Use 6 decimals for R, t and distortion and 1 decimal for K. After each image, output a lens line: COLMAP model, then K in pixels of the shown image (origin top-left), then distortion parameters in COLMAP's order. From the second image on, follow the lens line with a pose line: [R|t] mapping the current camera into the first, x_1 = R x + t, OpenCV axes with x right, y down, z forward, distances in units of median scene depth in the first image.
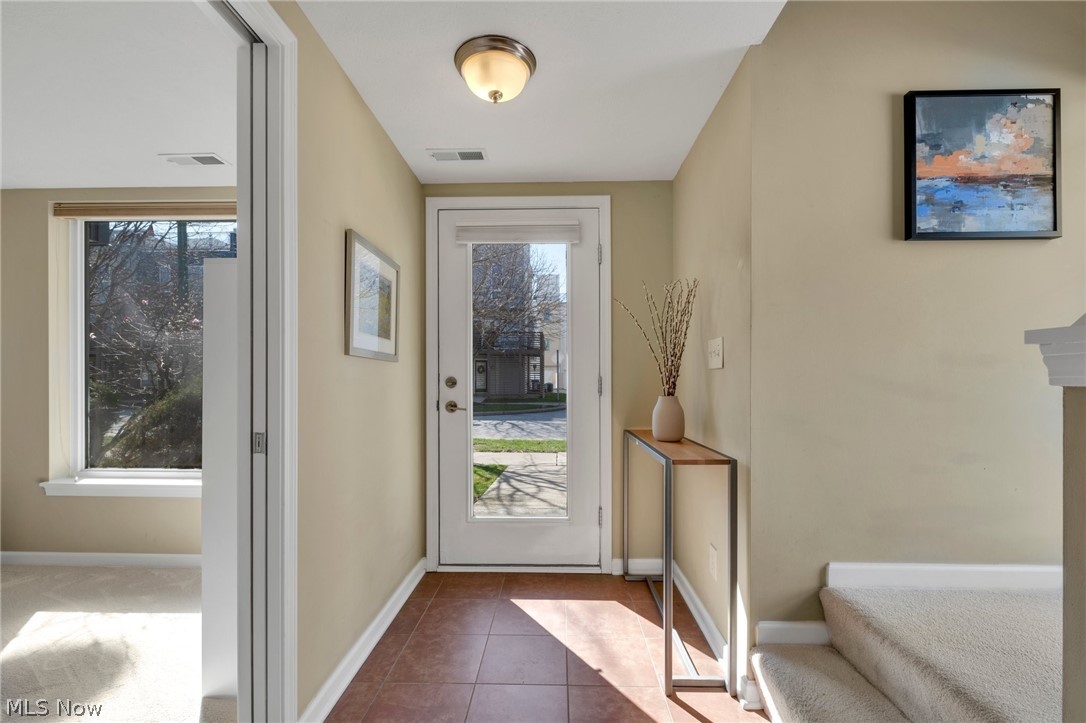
lens RADIAL K [[479.9, 0, 543.9], [0, 479.9, 375.2], [0, 0, 1]] dist [-0.001998, -0.001274]
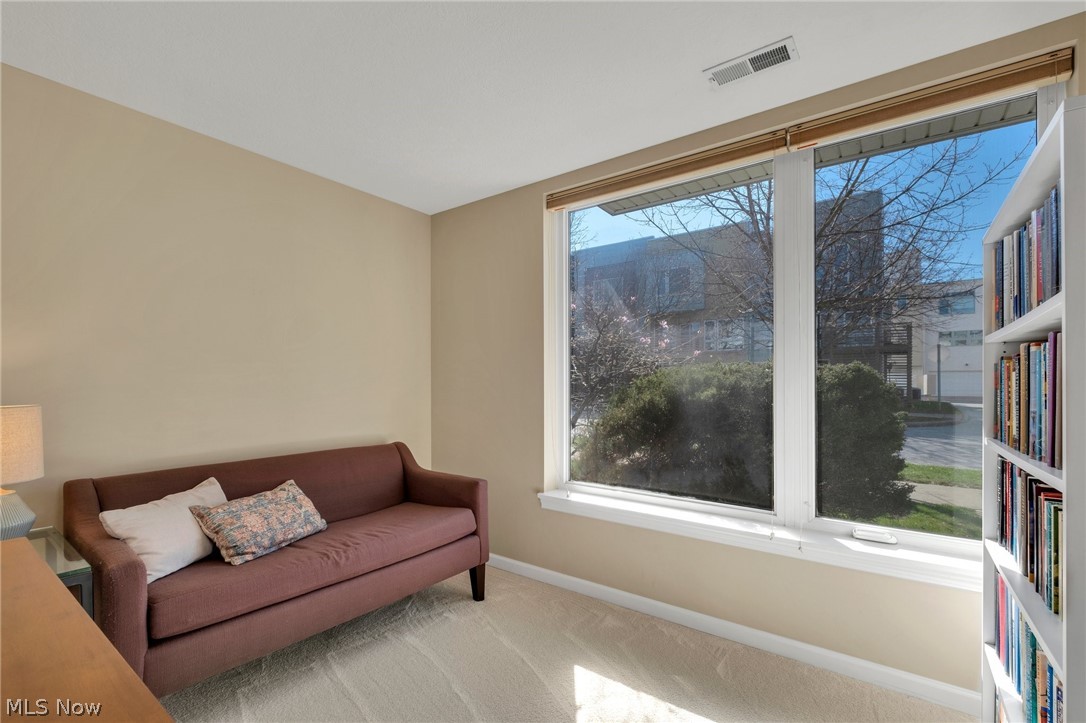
lens RADIAL K [[479.9, 0, 543.9], [0, 479.9, 375.2], [0, 0, 1]] dist [-0.001998, -0.001274]
pose [[0.820154, -0.006542, -0.572106, -0.473886], [0.002842, 0.999969, -0.007360, -0.000709], [0.572136, 0.004410, 0.820147, 0.218439]]
